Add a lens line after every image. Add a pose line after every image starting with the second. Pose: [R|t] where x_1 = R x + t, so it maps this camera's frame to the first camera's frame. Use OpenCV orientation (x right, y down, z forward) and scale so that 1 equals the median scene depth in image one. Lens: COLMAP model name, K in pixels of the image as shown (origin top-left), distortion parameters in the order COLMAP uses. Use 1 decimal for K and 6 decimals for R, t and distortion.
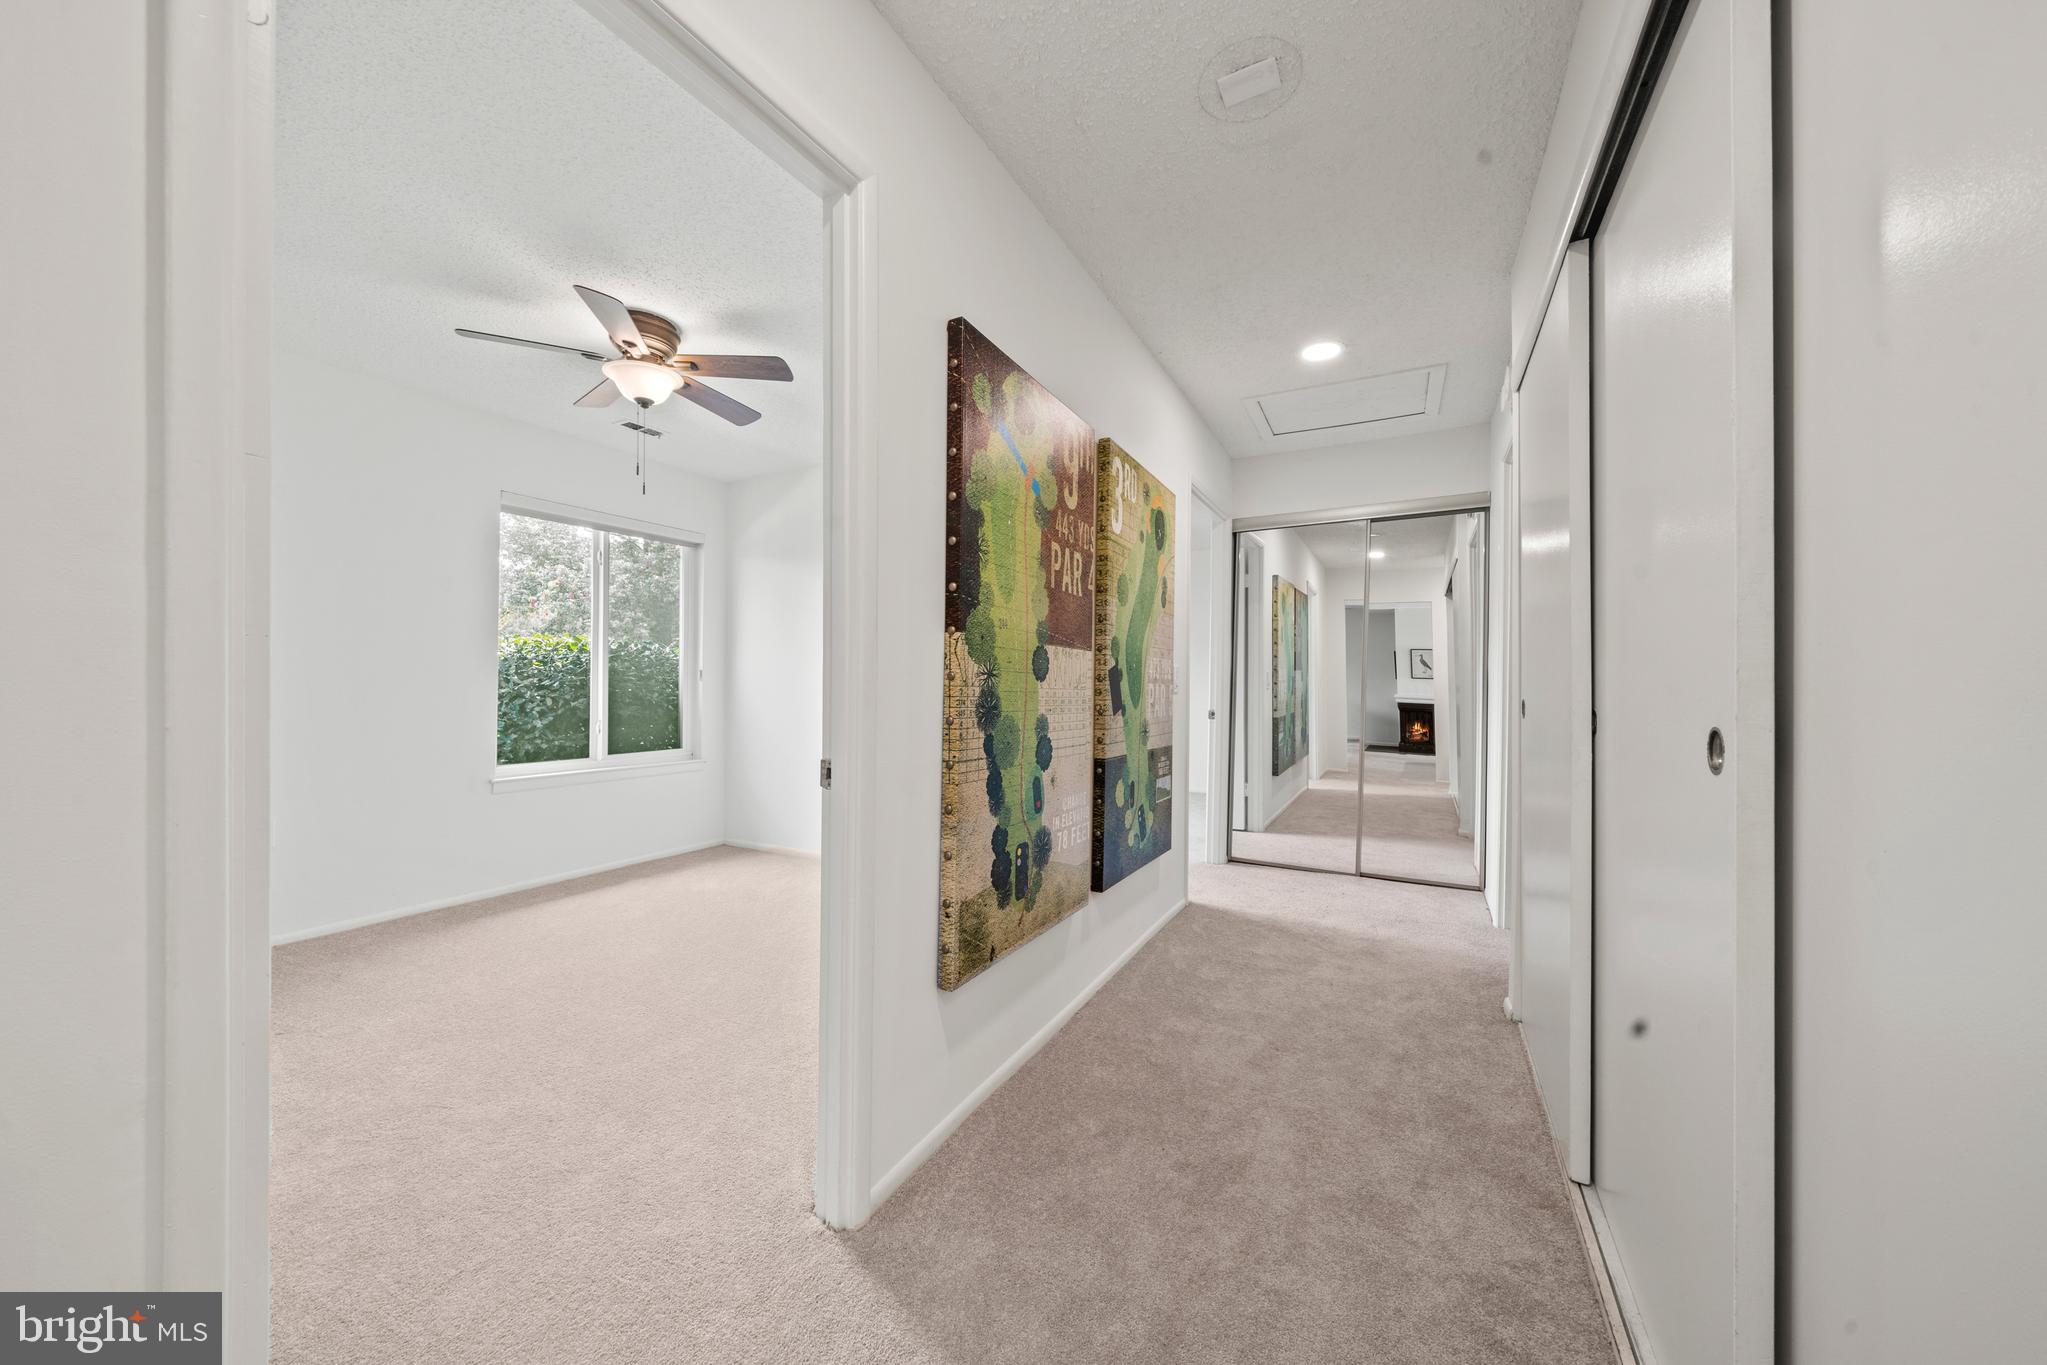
lens RADIAL K [[702.0, 0, 1038.8], [0, 702.0, 678.6], [0, 0, 1]] dist [-0.006314, -0.000155]
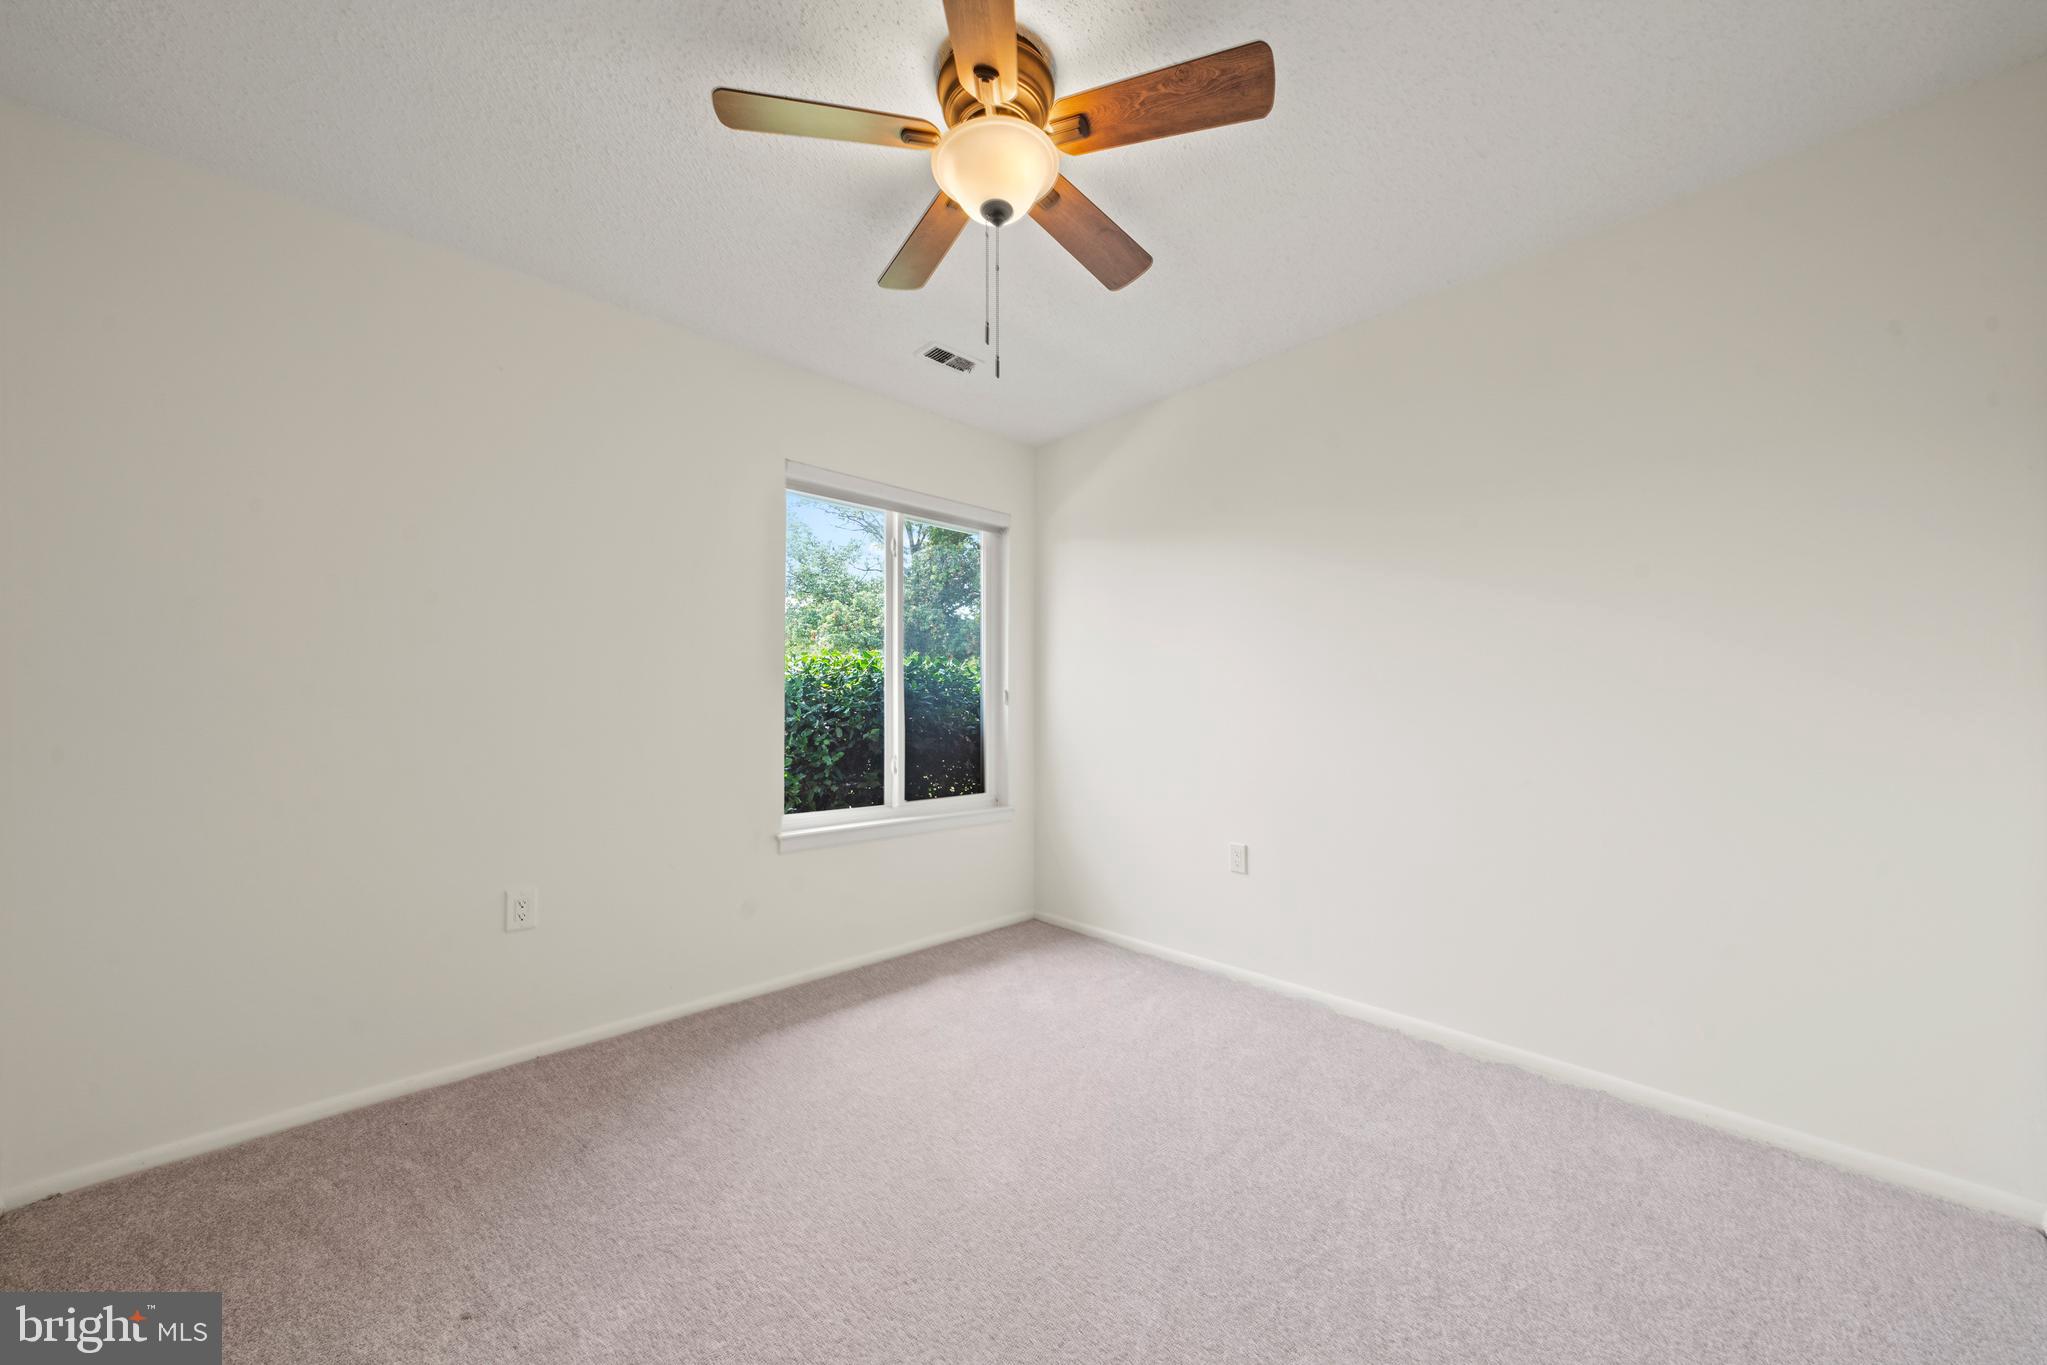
lens RADIAL K [[702.0, 0, 1040.9], [0, 702.0, 702.2], [0, 0, 1]] dist [-0.006314, -0.000155]
pose [[0.951433, -0.007434, -0.307767, -0.230391], [0.007588, 0.999971, -0.000693, 0.000204], [0.307763, -0.001676, 0.951461, 0.304151]]
